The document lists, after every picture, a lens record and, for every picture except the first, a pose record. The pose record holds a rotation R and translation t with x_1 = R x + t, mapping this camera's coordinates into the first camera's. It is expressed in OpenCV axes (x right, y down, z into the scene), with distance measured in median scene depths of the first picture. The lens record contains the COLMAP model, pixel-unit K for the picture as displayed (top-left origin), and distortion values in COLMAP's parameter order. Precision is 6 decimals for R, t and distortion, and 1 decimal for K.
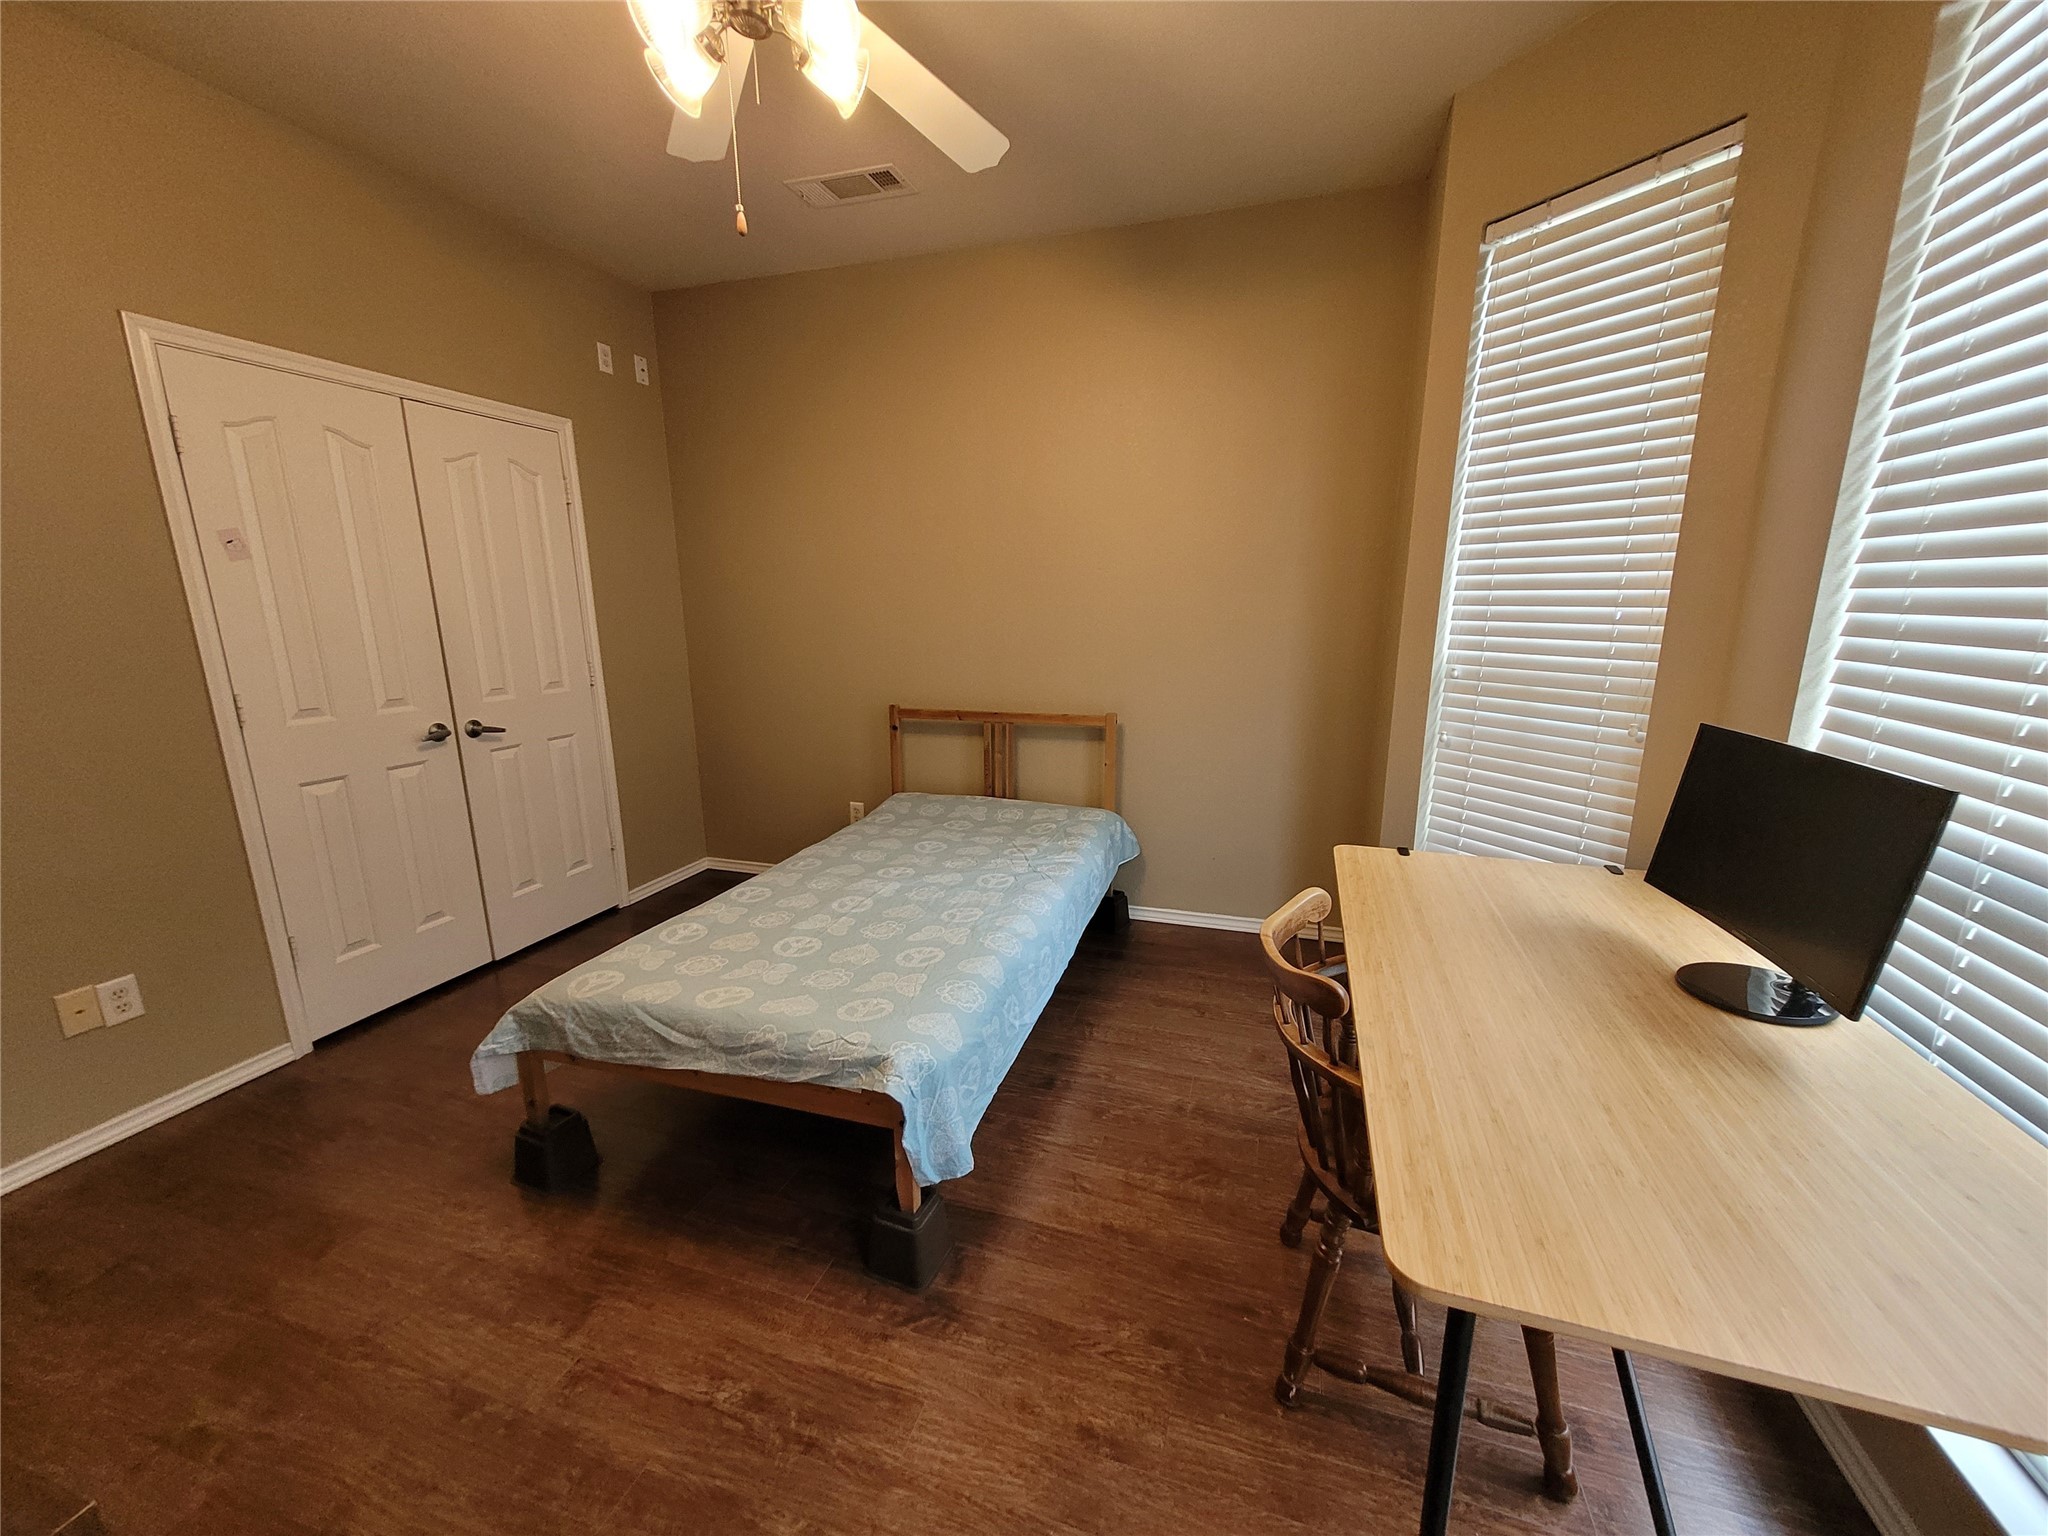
lens RADIAL K [[815.8, 0, 1020.3], [0, 815.8, 782.5], [0, 0, 1]] dist [0.000085, 0.000024]
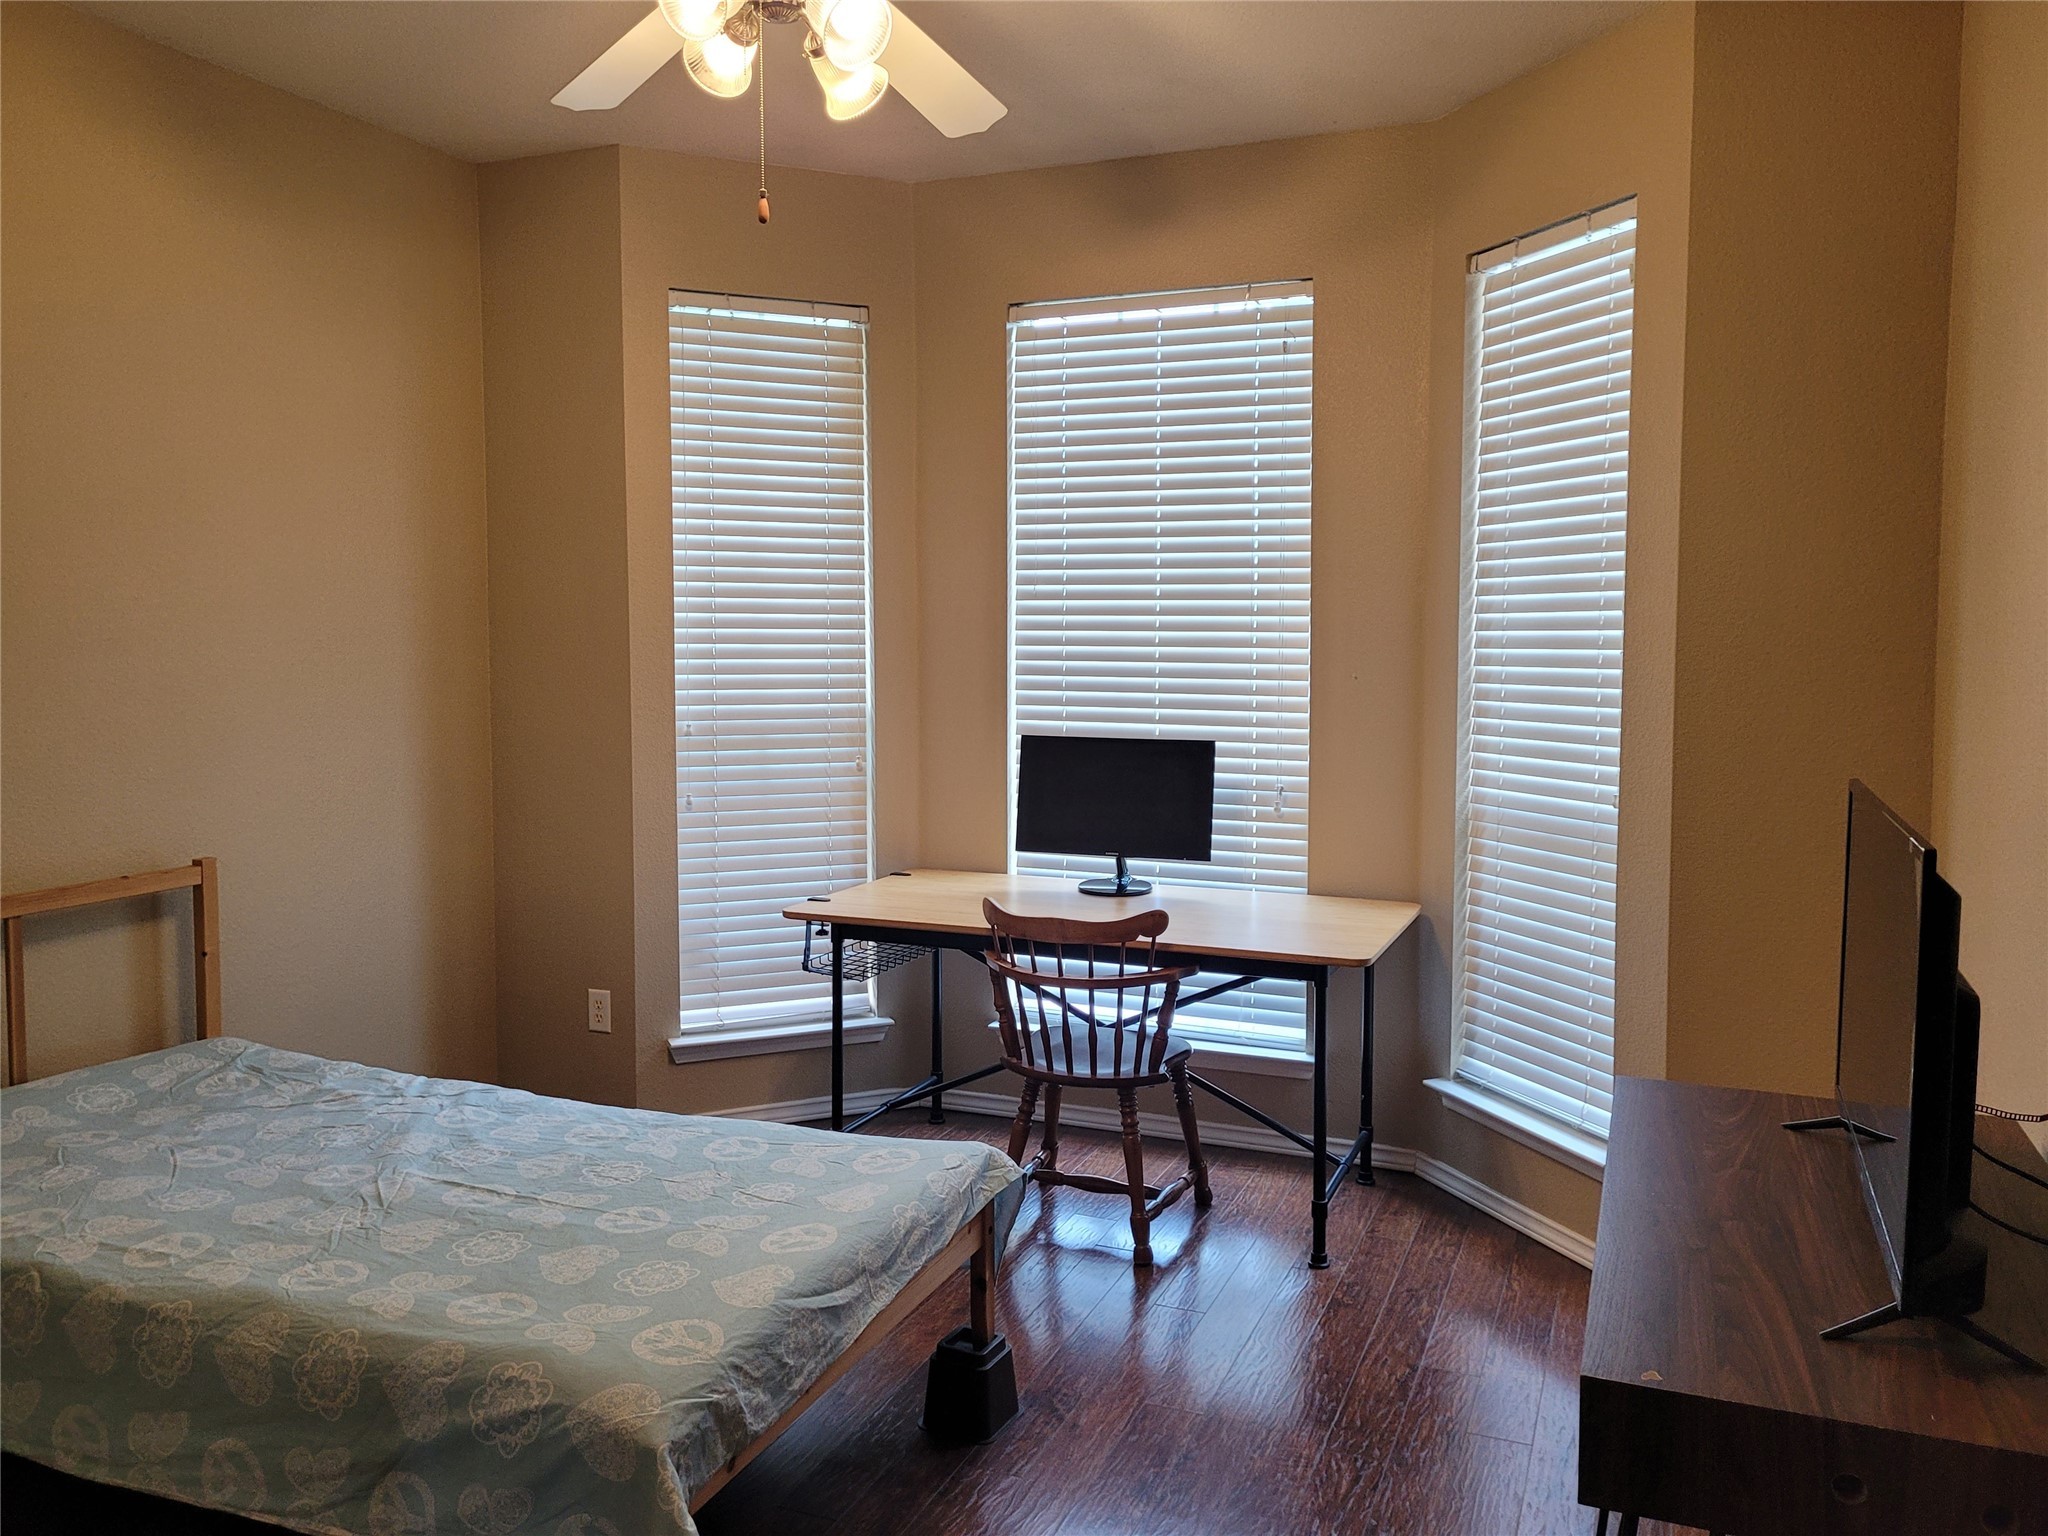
lens RADIAL K [[1557.8, 0, 1026.4], [0, 1557.8, 750.4], [0, 0, 1]] dist [0.046215, -0.037613]
pose [[0.075885, -0.068642, 0.994751, -1.640157], [0.214777, 0.975335, 0.050918, -0.159797], [-0.973711, 0.209786, 0.088756, 0.627054]]
